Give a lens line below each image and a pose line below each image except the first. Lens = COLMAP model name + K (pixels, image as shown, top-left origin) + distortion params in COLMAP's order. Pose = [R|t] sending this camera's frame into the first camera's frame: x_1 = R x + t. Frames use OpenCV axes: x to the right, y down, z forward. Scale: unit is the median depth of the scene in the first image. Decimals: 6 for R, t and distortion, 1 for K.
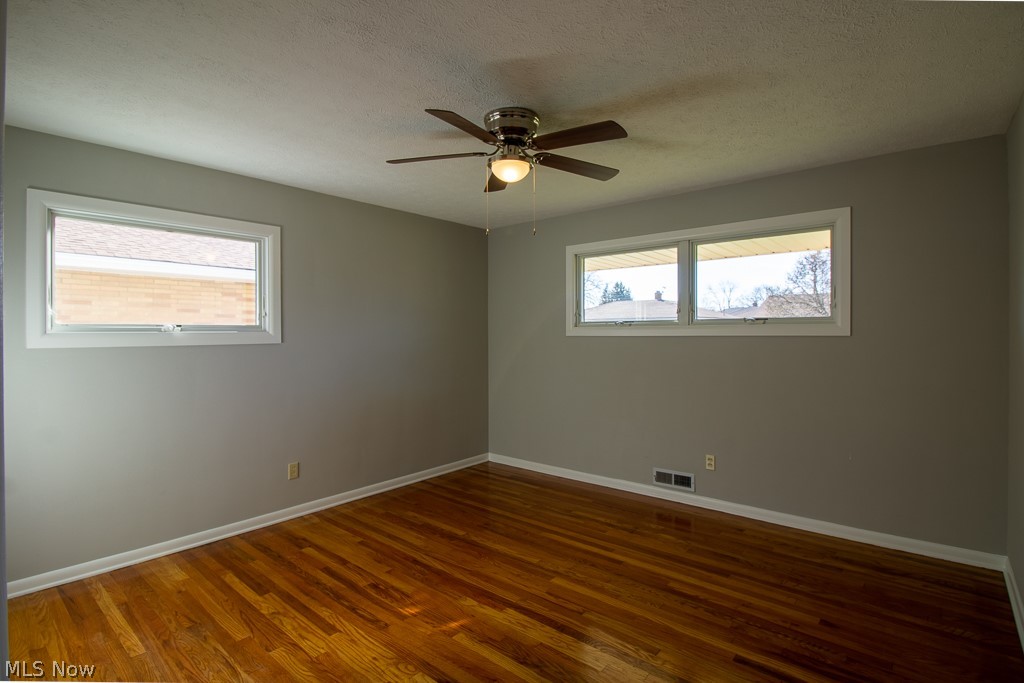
lens RADIAL K [[498.8, 0, 512.1], [0, 498.8, 331.5], [0, 0, 1]] dist [-0.003514, -0.001404]
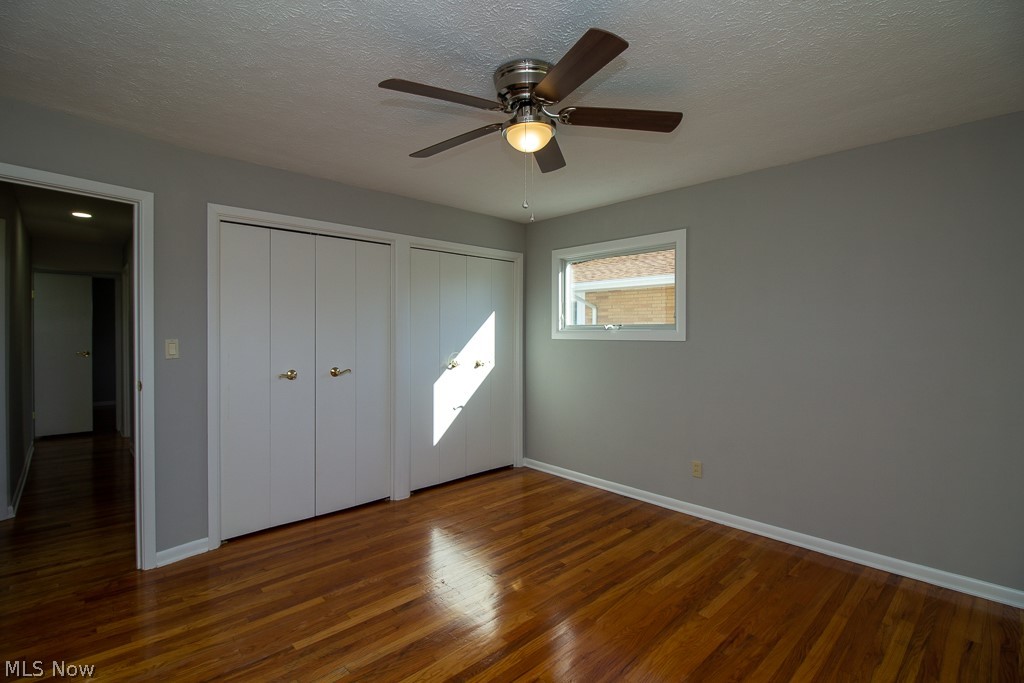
lens RADIAL K [[480.1, 0, 509.6], [0, 480.1, 334.3], [0, 0, 1]] dist [0.002042, -0.009241]
pose [[-0.110387, 0.010689, -0.993831, 0.654271], [0.001003, 0.999943, 0.010643, -0.001541], [0.993888, 0.000178, -0.110392, 0.862865]]
